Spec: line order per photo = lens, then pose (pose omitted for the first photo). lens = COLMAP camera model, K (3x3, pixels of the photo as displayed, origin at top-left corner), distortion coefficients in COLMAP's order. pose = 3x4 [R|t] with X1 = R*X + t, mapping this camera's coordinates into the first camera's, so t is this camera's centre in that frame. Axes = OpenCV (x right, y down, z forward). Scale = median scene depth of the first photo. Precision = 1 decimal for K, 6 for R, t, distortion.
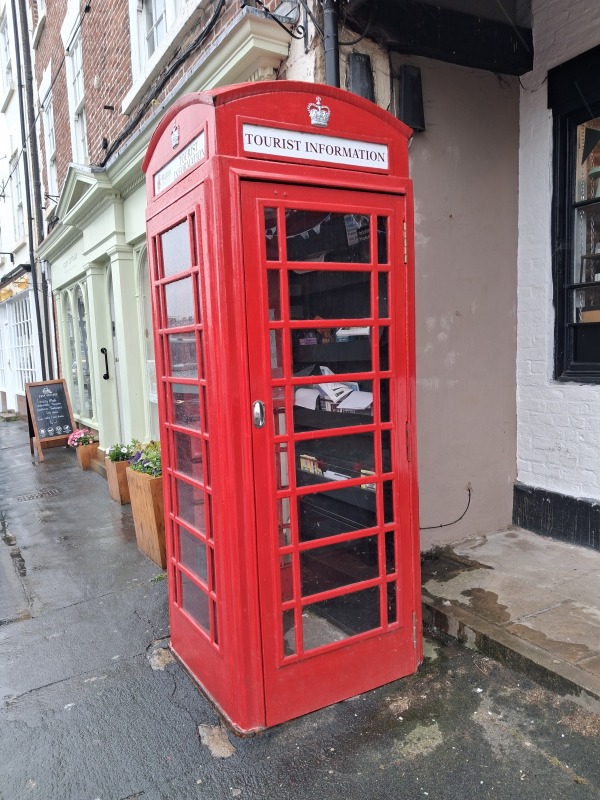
lens RADIAL K [[636.3, 0, 300.0], [0, 636.3, 400.0], [0, 0, 1]] dist [-0.010911, 0.001407]
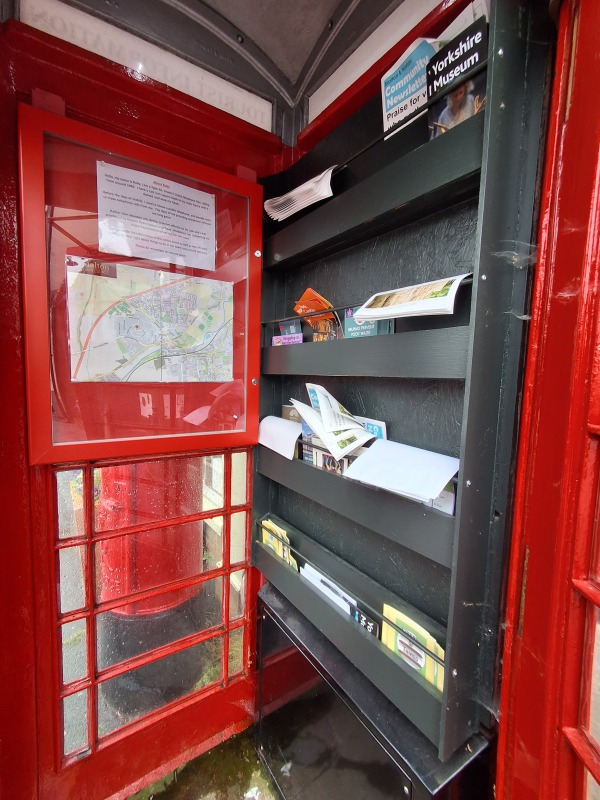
lens RADIAL K [[368.6, 0, 300.0], [0, 368.6, 400.0], [0, 0, 1]] dist [0.000113, 0.000005]
pose [[0.994701, 0.061068, 0.082703, -0.000188], [-0.060435, 0.998121, -0.010138, -0.035247], [-0.083167, 0.005086, 0.996523, 0.680848]]
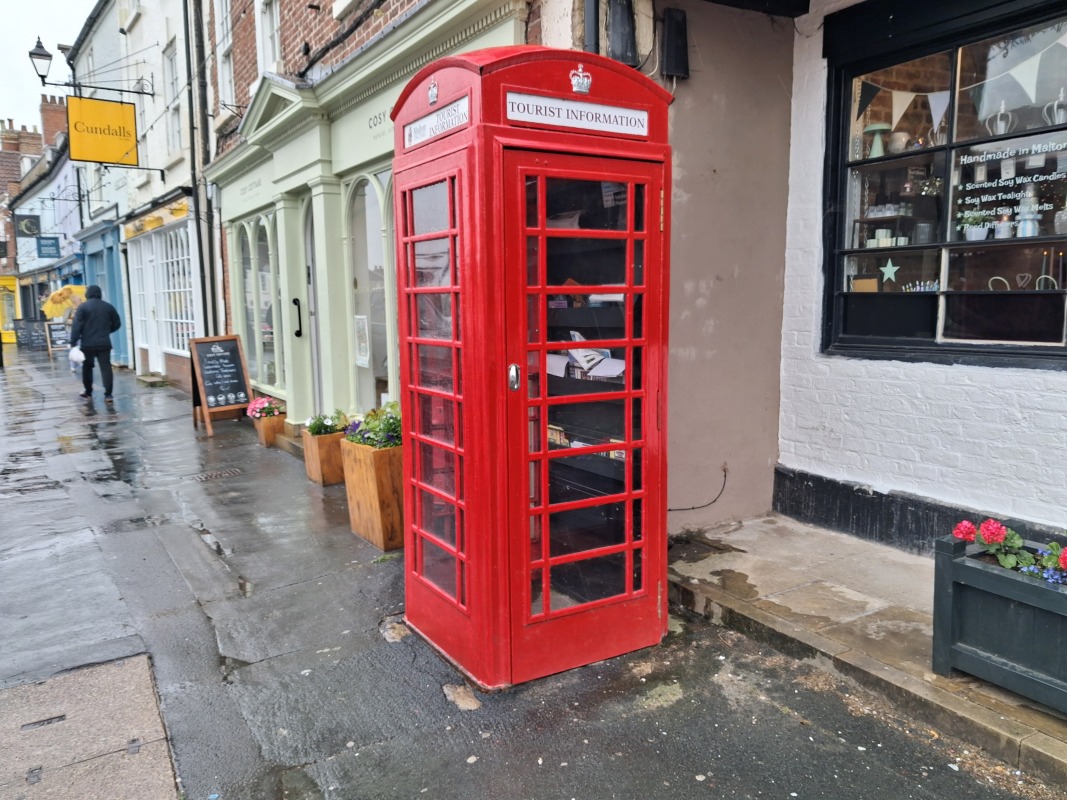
lens RADIAL K [[853.4, 0, 562.9], [0, 853.4, 390.4], [0, 0, 1]] dist [0.001738, -0.005253]
pose [[0.998493, 0.027465, 0.047506, -0.038186], [-0.028460, 0.999387, 0.020401, 0.010077], [-0.046916, -0.021722, 0.998663, -0.281694]]
